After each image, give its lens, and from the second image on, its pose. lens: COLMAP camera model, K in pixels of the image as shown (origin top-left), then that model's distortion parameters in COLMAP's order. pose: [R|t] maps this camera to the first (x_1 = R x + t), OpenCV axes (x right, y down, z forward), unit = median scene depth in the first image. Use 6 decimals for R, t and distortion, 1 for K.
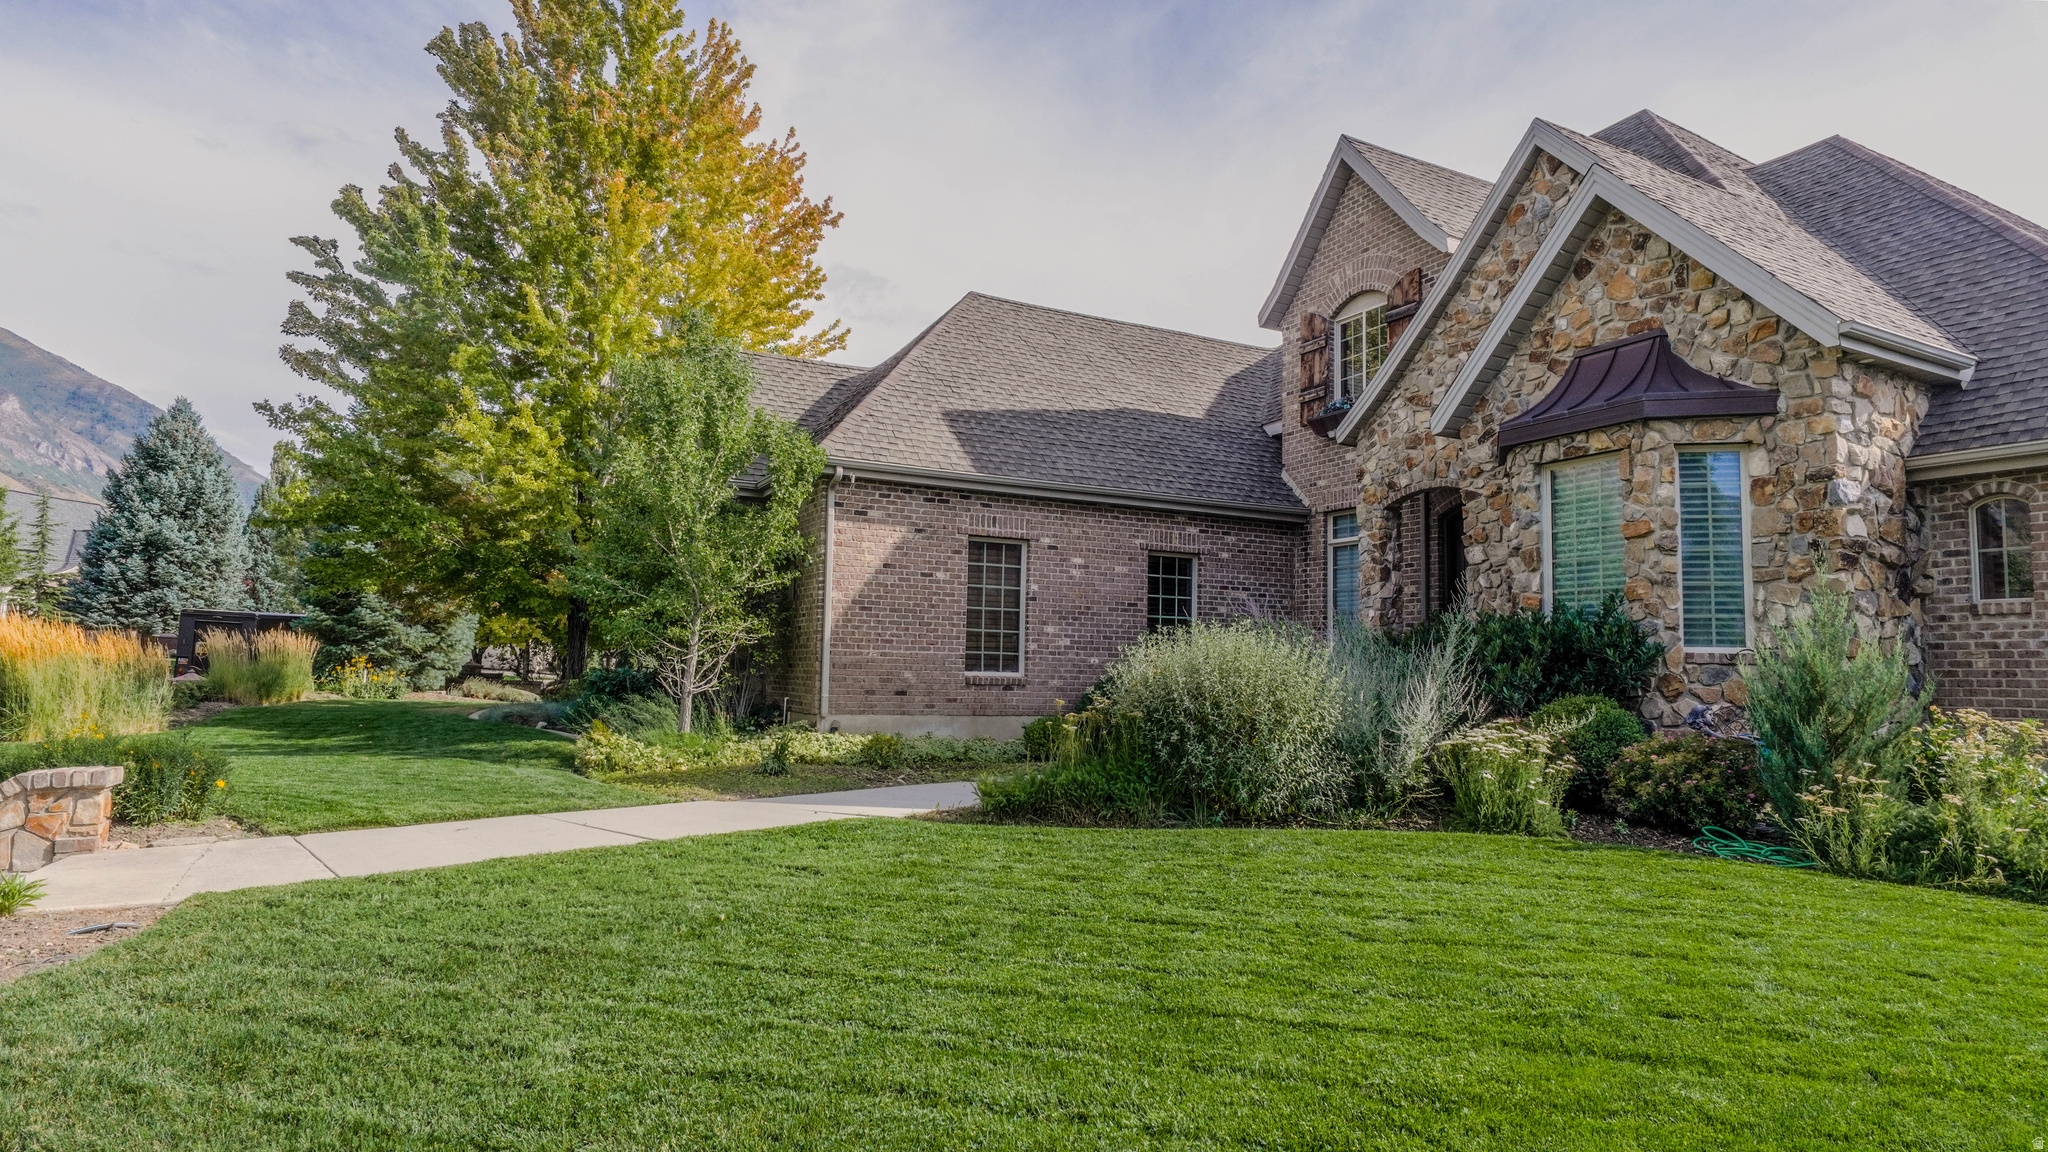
lens RADIAL K [[1109.0, 0, 1024.0], [0, 1109.0, 576.0], [0, 0, 1]] dist [-0.032279, 0.000561]
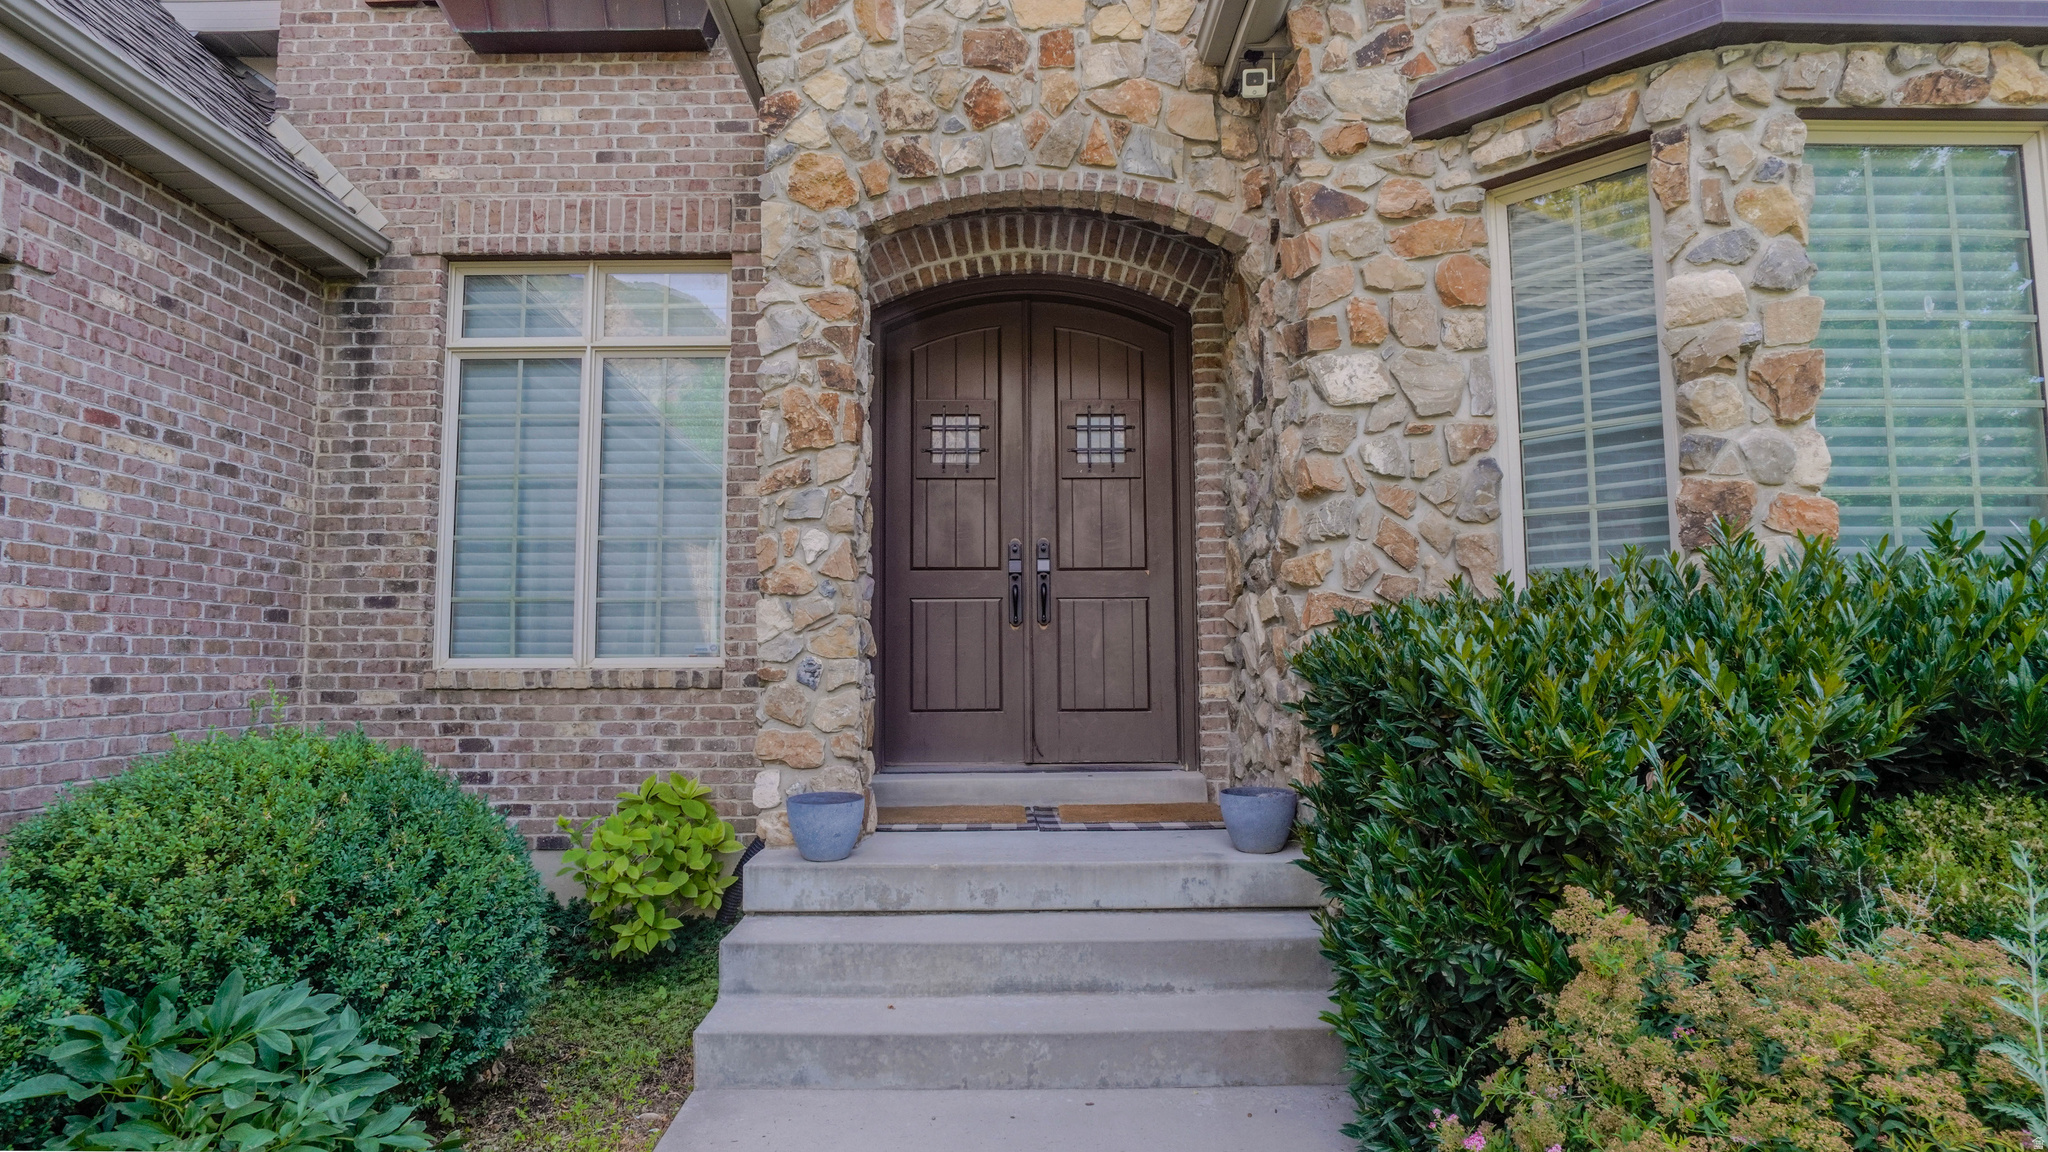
lens RADIAL K [[1109.0, 0, 1024.0], [0, 1109.0, 576.0], [0, 0, 1]] dist [-0.032279, 0.000561]
pose [[0.443580, 0.048802, 0.894905, 0.061312], [-0.064239, 0.997679, -0.022565, 0.052342], [-0.893929, -0.047479, 0.445686, 0.886008]]
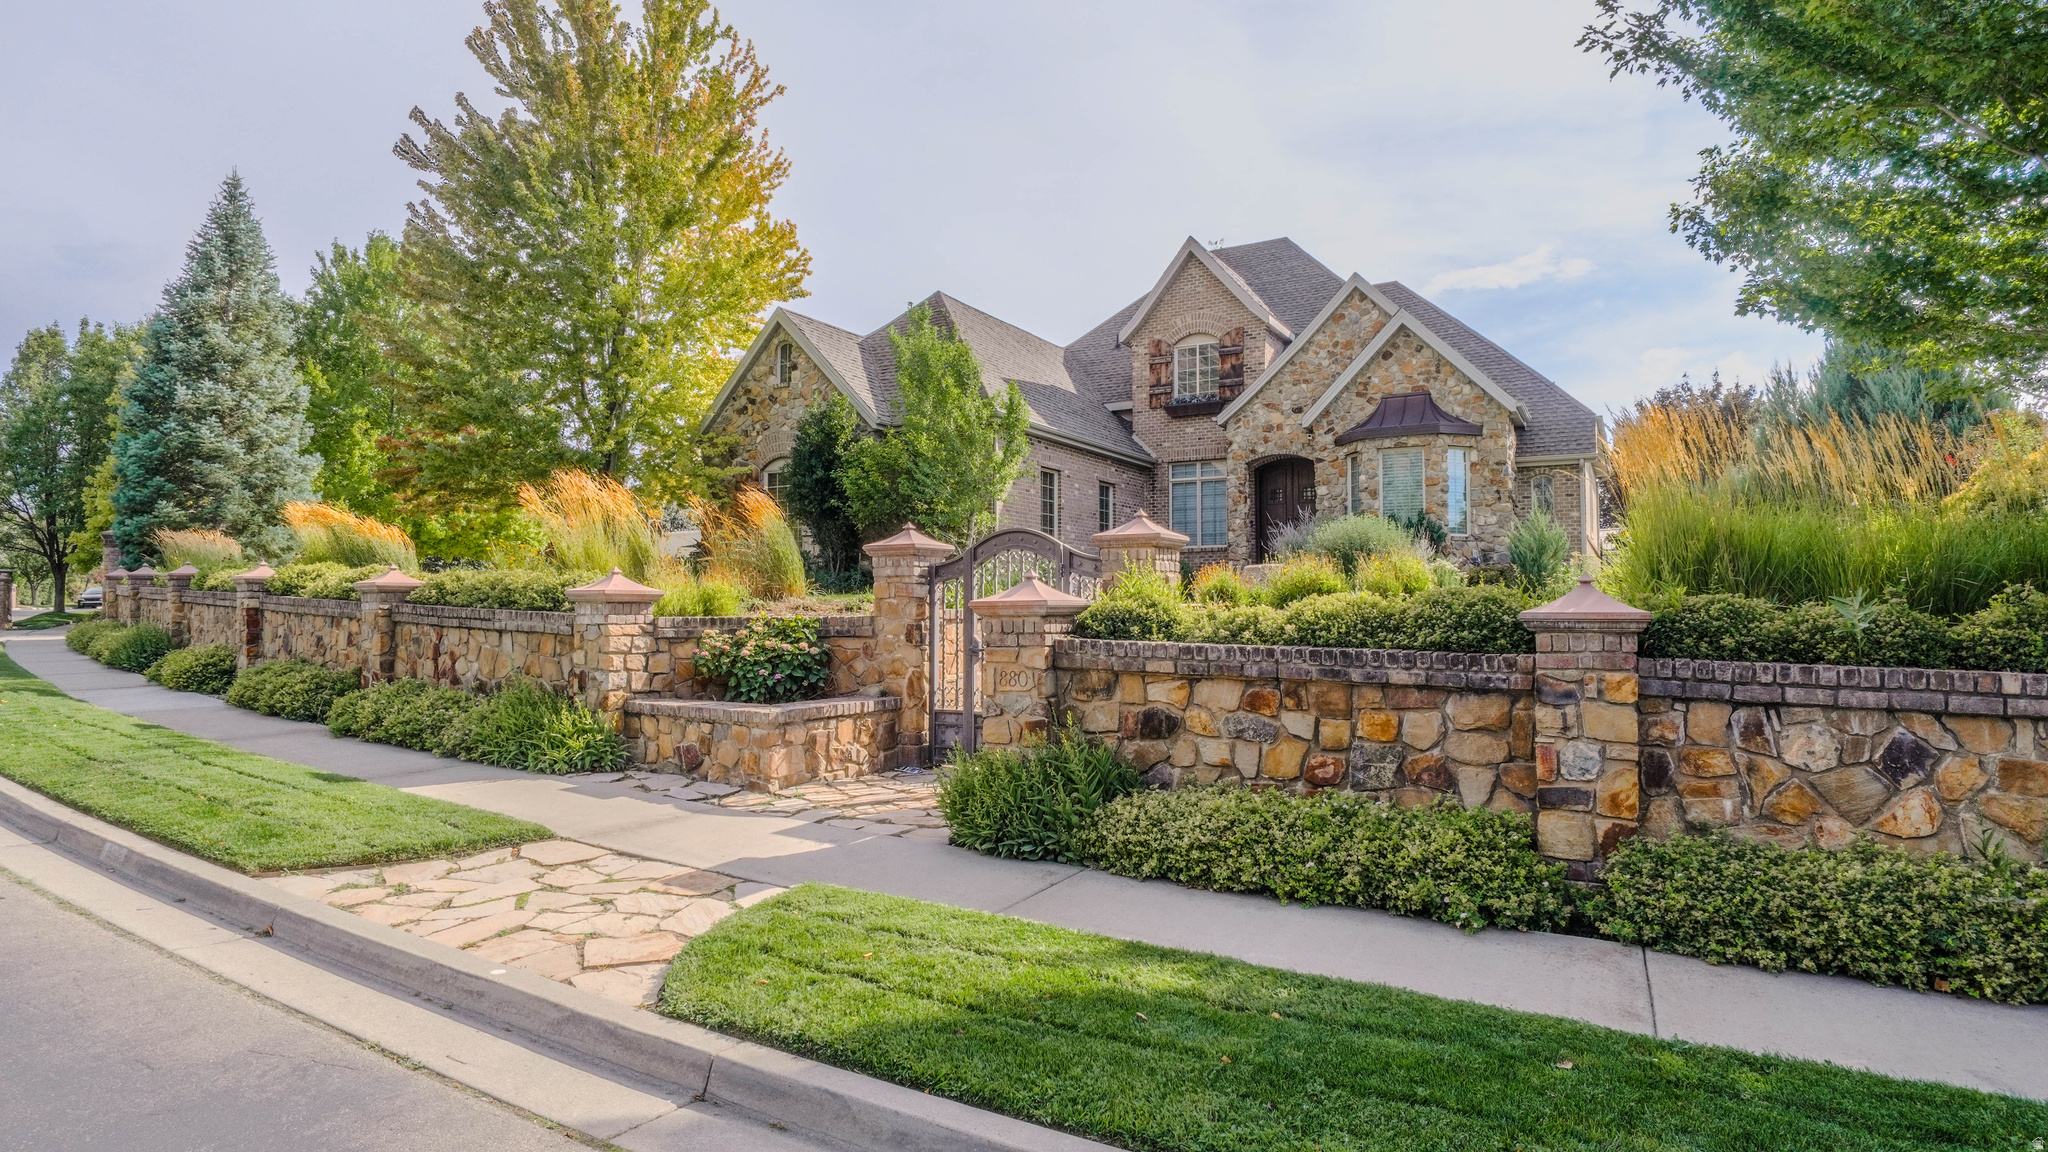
lens RADIAL K [[1020.2, 0, 1024.0], [0, 1020.2, 576.0], [0, 0, 1]] dist [-0.002895, -0.000054]
pose [[0.840527, -0.006808, 0.541728, -0.982635], [-0.028634, 0.997965, 0.056969, 0.042586], [-0.541013, -0.063396, 0.838621, -0.245704]]
